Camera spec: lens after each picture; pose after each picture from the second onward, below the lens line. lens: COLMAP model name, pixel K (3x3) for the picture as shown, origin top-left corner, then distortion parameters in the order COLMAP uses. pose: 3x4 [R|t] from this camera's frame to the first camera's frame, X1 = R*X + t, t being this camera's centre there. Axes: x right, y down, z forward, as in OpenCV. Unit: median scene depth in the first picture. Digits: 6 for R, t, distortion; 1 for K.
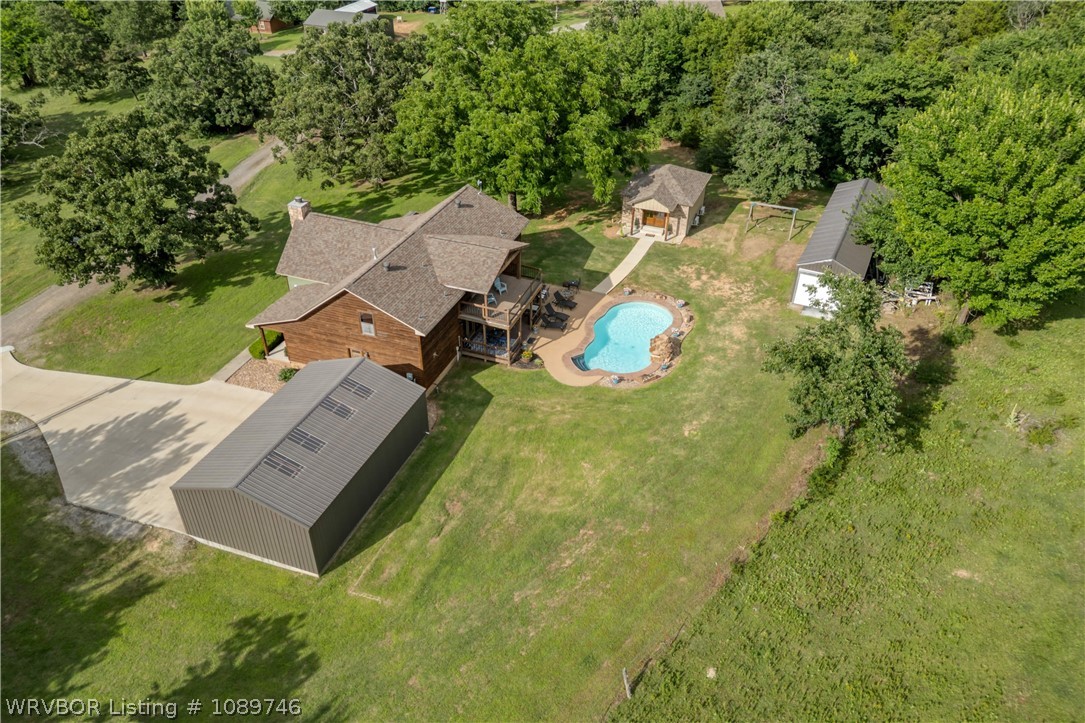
lens RADIAL K [[765.7, 0, 547.7], [0, 765.7, 364.5], [0, 0, 1]] dist [0.077816, -0.074592]
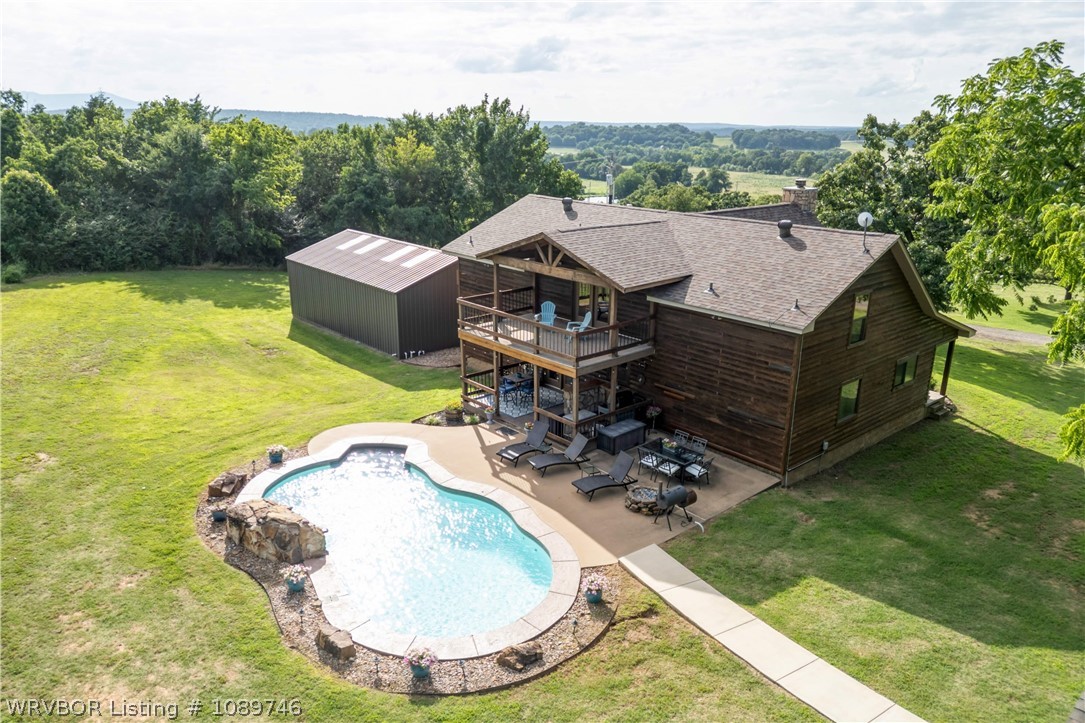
lens RADIAL K [[765.7, 0, 543.6], [0, 765.7, 358.6], [0, 0, 1]] dist [0.077816, -0.074592]
pose [[-0.478532, 0.241588, -0.844182, 0.381679], [-0.516479, 0.700062, 0.493115, -0.326946], [0.710110, 0.671973, -0.210227, 1.120273]]
